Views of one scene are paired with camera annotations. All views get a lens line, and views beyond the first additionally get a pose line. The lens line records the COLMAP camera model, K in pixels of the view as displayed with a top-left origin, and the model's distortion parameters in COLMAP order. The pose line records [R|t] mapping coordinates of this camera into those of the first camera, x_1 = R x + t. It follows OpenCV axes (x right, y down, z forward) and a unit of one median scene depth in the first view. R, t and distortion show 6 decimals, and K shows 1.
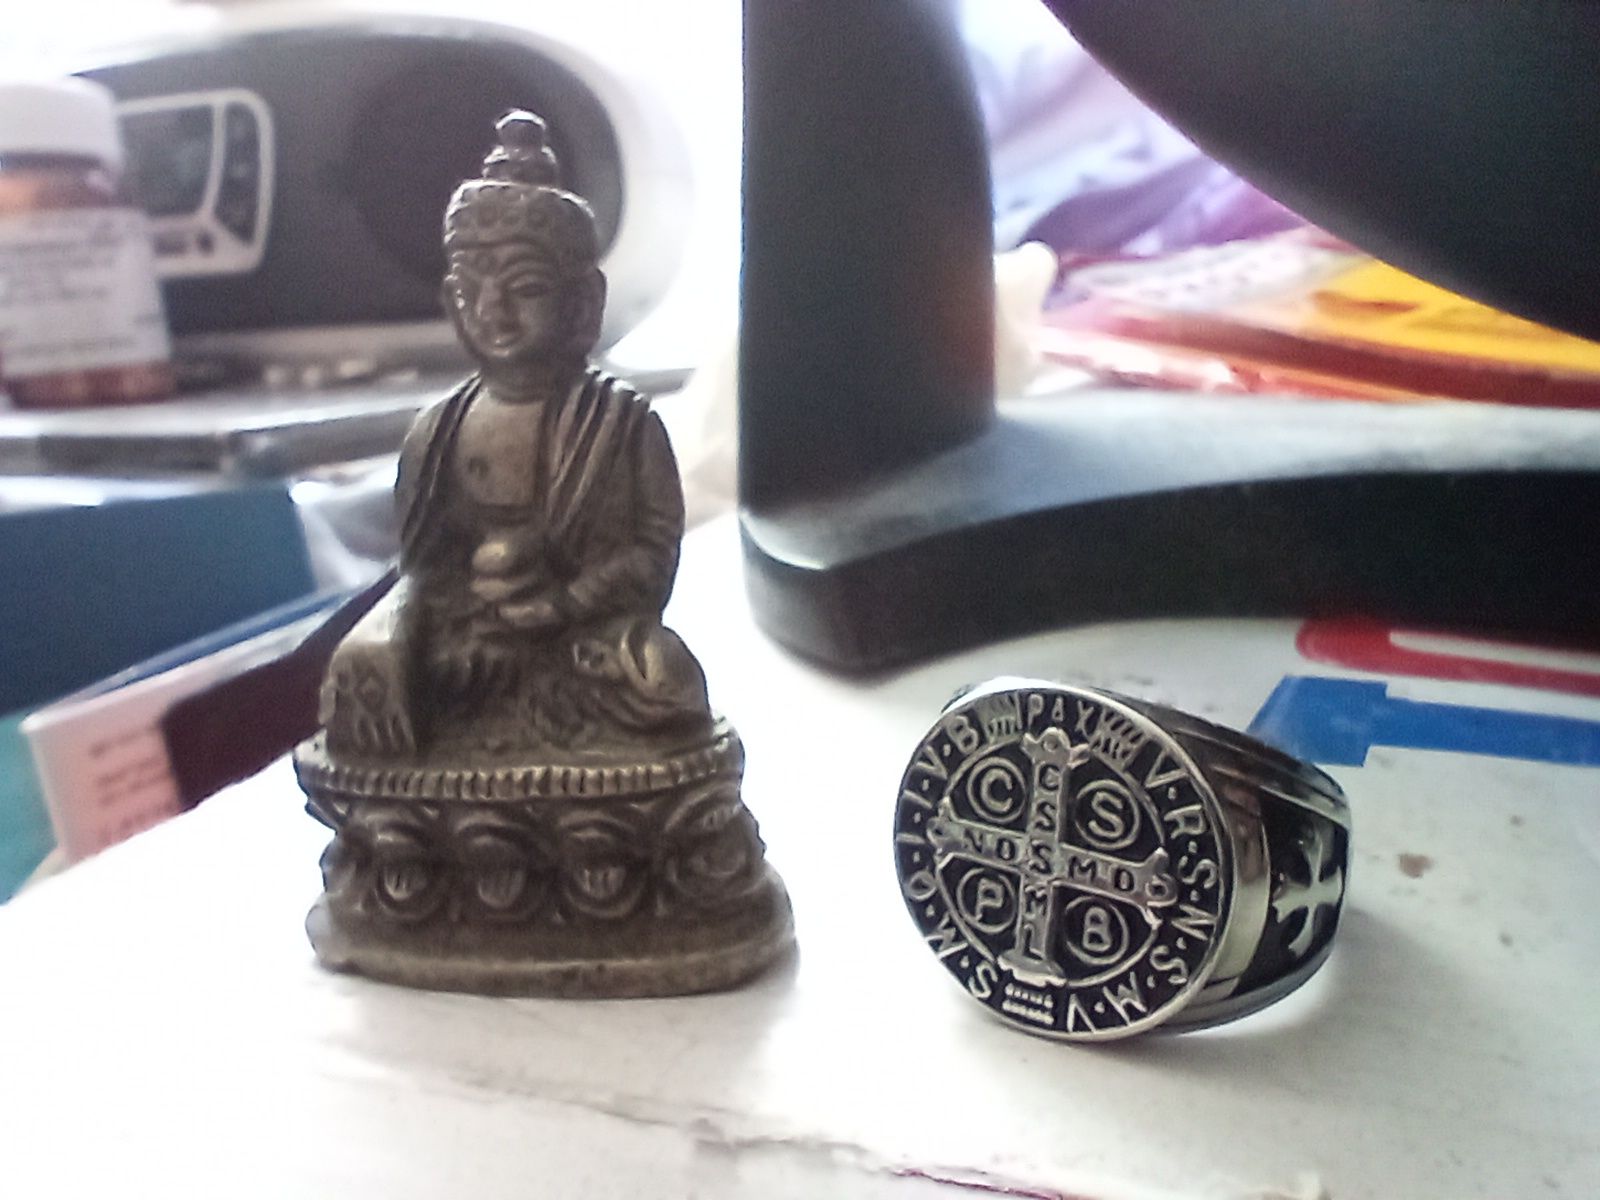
lens RADIAL K [[1071.7, 0, 832.8], [0, 1071.7, 600.4], [0, 0, 1]] dist [-0.014617, -0.035260]
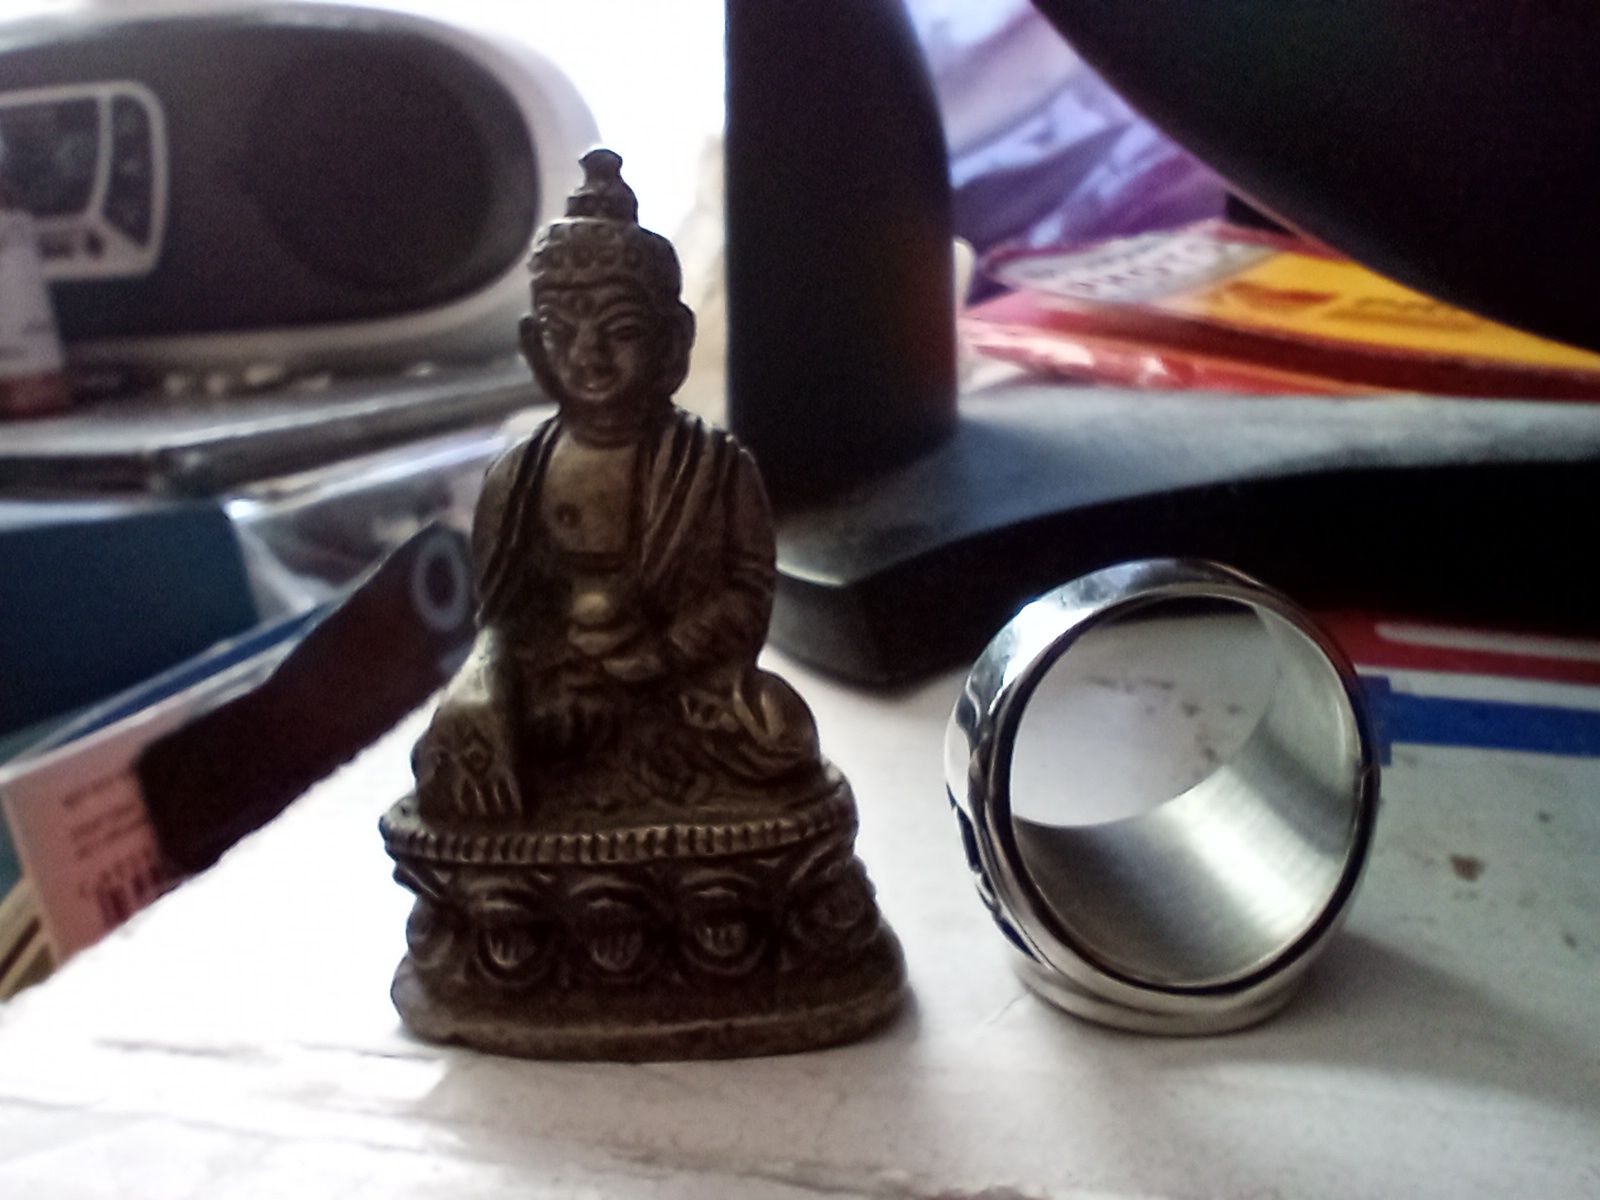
lens RADIAL K [[1068.2, 0, 799.6], [0, 1068.2, 612.7], [0, 0, 1]] dist [-0.018776, -0.000400]
pose [[0.997480, -0.033875, 0.062337, -0.185820], [0.032499, 0.999208, 0.022953, -0.052177], [-0.063065, -0.020869, 0.997791, 0.025433]]
